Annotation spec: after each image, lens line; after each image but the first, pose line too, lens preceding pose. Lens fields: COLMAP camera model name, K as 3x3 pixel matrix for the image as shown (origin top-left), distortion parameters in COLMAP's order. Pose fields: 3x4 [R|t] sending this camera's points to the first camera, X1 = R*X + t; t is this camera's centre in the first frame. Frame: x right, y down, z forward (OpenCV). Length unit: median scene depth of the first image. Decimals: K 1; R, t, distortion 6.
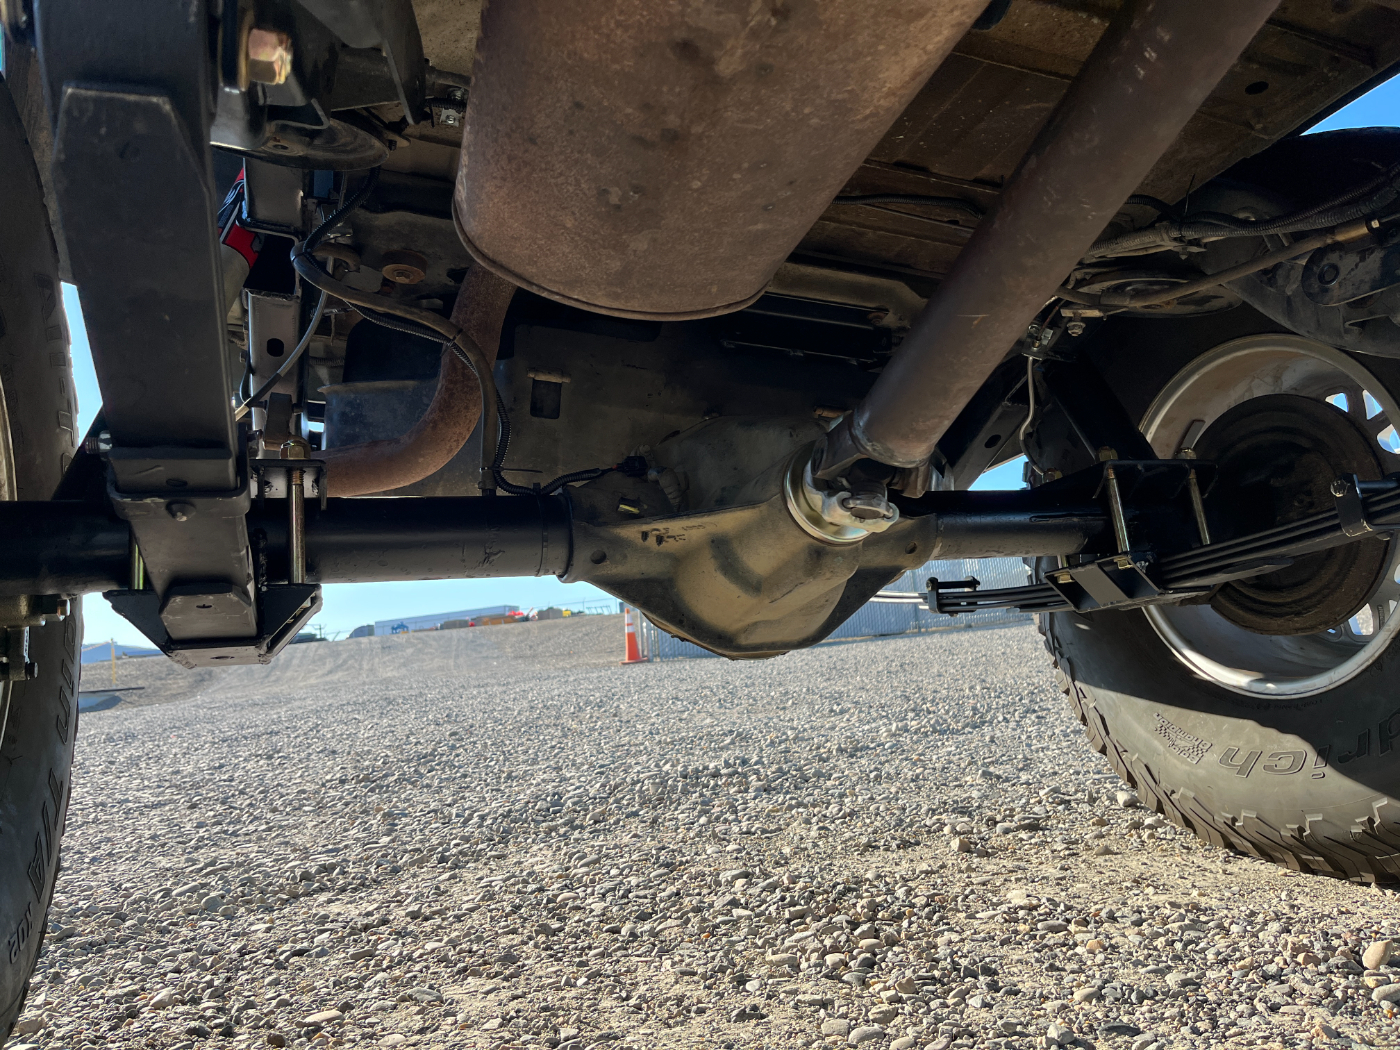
lens RADIAL K [[1049.9, 0, 700.0], [0, 1049.9, 525.0], [0, 0, 1]] dist [0.069384, -0.111745]
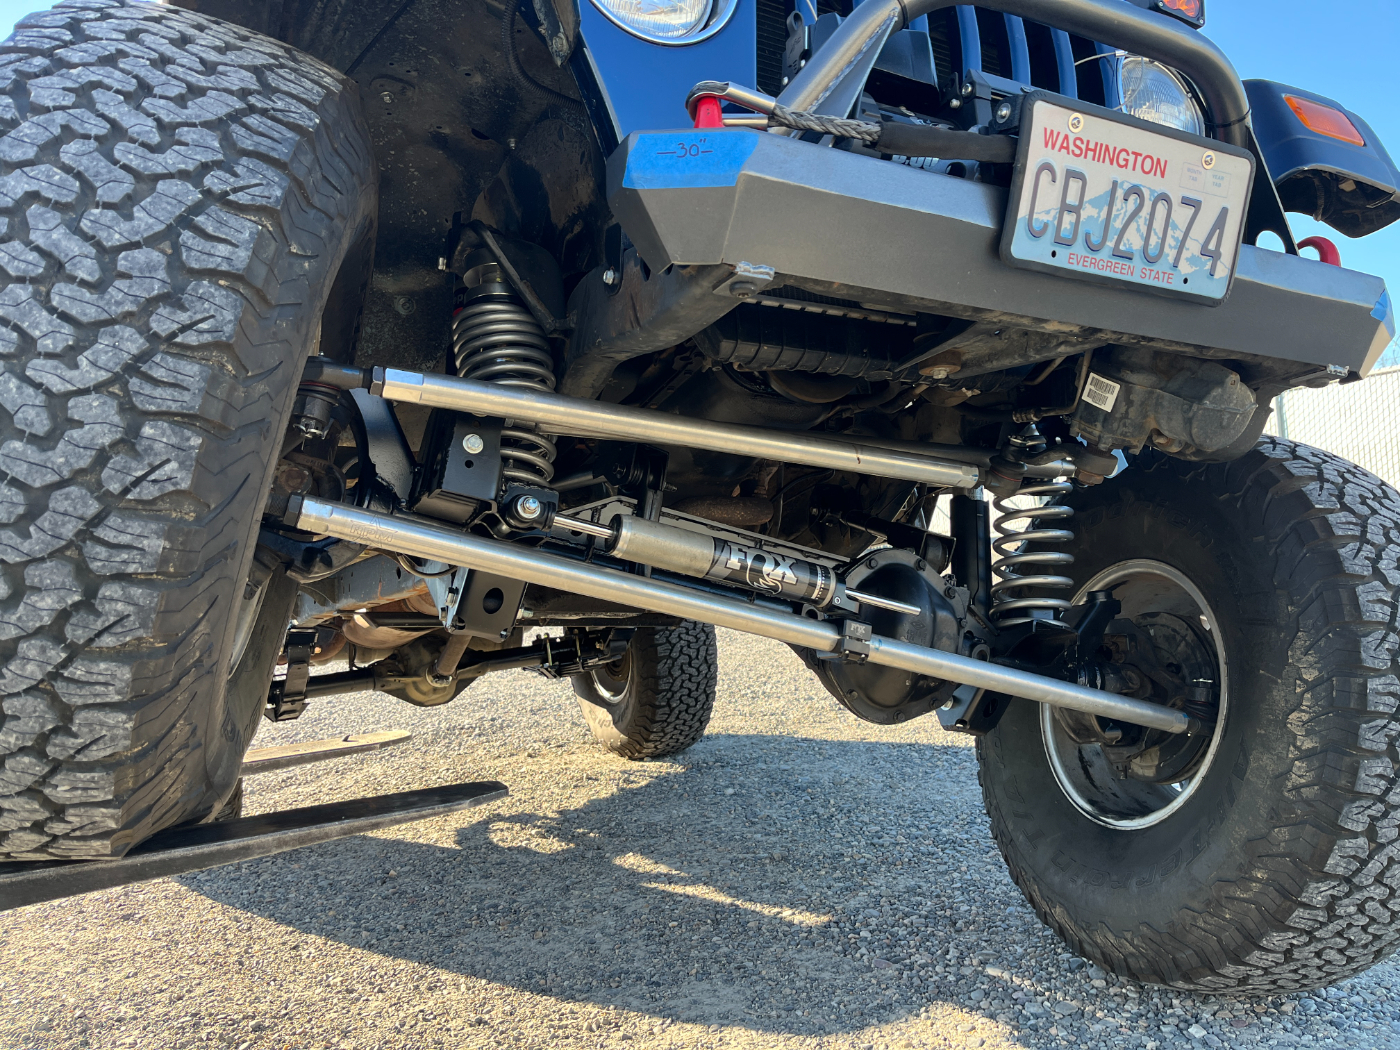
lens RADIAL K [[1049.9, 0, 700.0], [0, 1049.9, 525.0], [0, 0, 1]] dist [0.069384, -0.111745]
pose [[0.991140, -0.033597, 0.128504, 0.448488], [0.023338, 0.996479, 0.080528, -0.655394], [-0.130757, -0.076815, 0.988434, -2.258846]]
